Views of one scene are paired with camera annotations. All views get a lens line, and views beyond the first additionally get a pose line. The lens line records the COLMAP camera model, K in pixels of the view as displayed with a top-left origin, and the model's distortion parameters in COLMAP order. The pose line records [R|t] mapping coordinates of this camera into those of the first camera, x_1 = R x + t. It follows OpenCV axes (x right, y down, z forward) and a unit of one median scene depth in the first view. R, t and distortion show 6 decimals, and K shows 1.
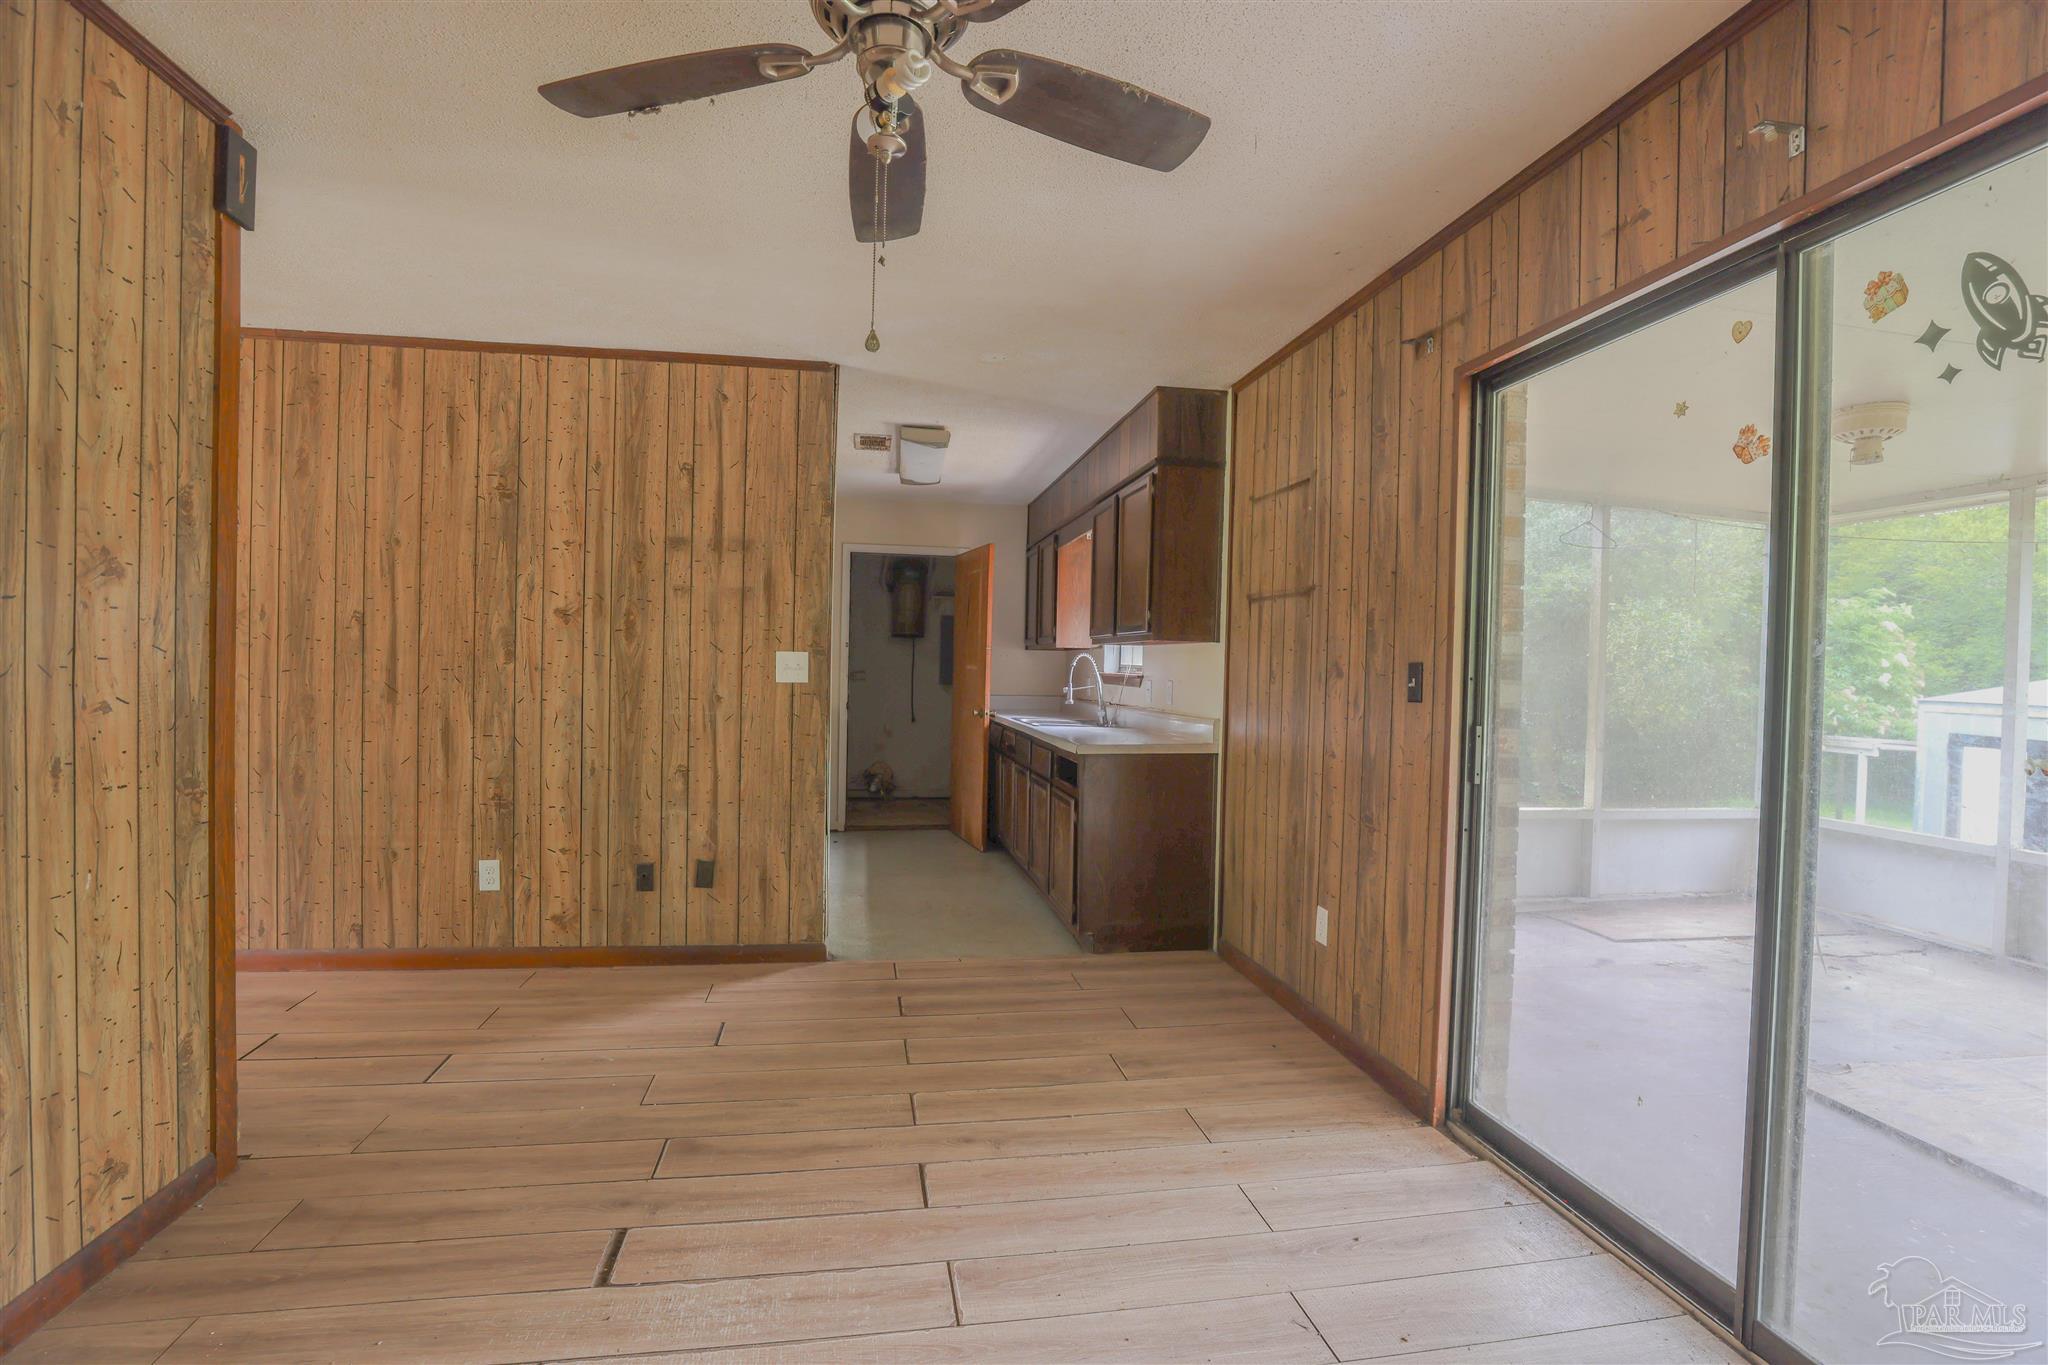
lens RADIAL K [[802.8, 0, 1015.8], [0, 802.8, 661.9], [0, 0, 1]] dist [-0.025012, 0.000124]
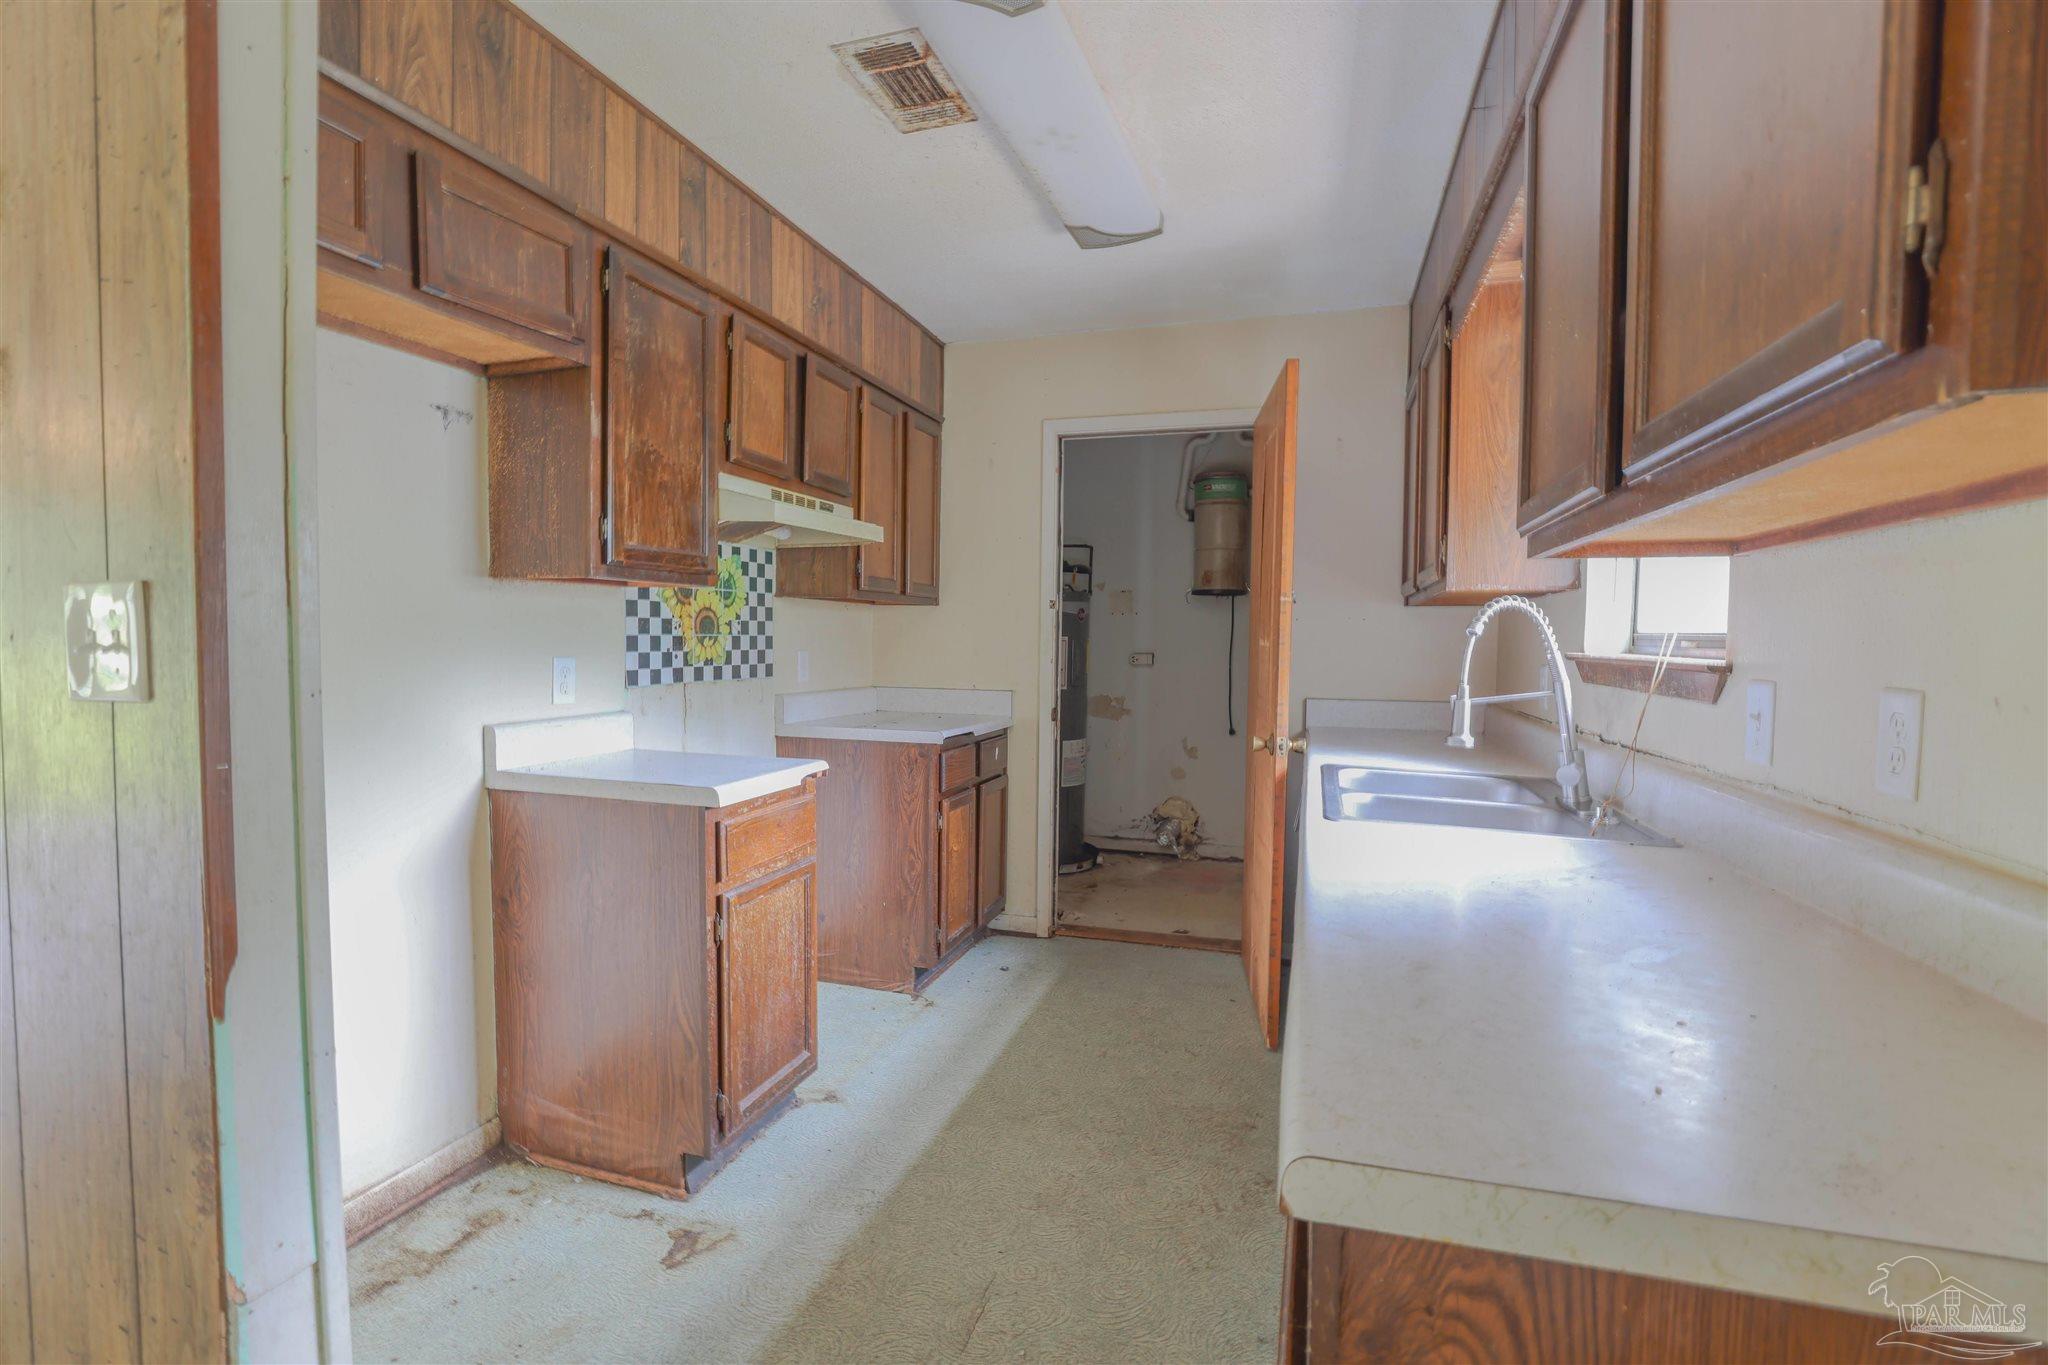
lens RADIAL K [[925.5, 0, 1026.9], [0, 925.5, 679.3], [0, 0, 1]] dist [-0.036798, 0.000369]
pose [[0.899230, 0.015861, -0.437188, 0.060525], [0.001450, 0.999229, 0.039234, 0.007582], [0.437473, -0.035915, 0.898514, 0.493781]]
